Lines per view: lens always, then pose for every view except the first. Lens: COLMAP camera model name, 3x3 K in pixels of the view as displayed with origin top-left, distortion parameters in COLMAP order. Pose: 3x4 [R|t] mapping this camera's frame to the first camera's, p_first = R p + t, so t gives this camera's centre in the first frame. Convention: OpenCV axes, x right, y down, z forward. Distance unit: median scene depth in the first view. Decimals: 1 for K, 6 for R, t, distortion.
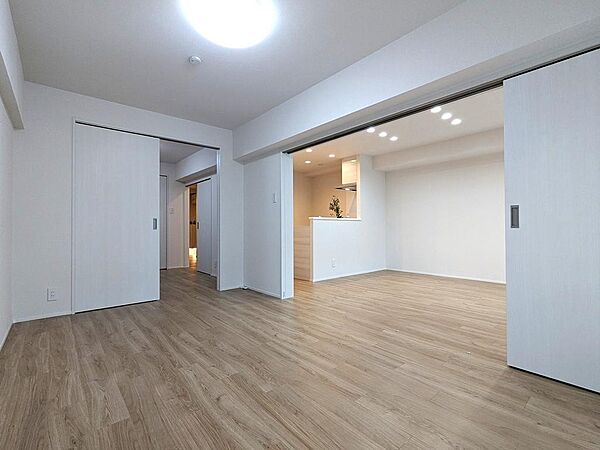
lens RADIAL K [[285.2, 0, 300.0], [0, 285.2, 225.0], [0, 0, 1]] dist [-0.002100, 0.003406]
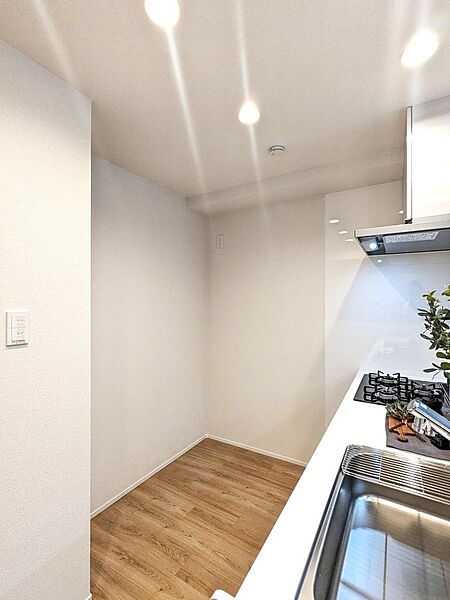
lens RADIAL K [[285.2, 0, 225.0], [0, 285.2, 300.0], [0, 0, 1]] dist [-0.002100, 0.003406]
pose [[0.947438, 0.009140, 0.319809, -0.075229], [-0.009915, 0.999951, 0.000793, -0.080653], [-0.319786, -0.003922, 0.947482, 0.897914]]
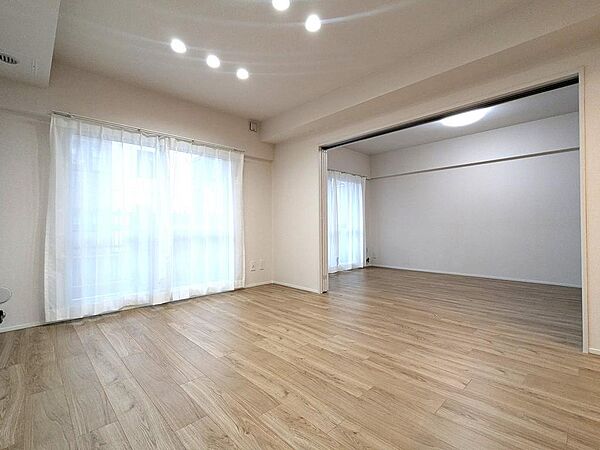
lens RADIAL K [[285.2, 0, 300.0], [0, 285.2, 225.0], [0, 0, 1]] dist [-0.002100, 0.003406]
pose [[-0.998648, 0.011861, -0.050604, 0.348347], [0.012710, 0.999783, -0.016486, 0.018184], [0.050398, -0.017107, -0.998583, 1.024669]]
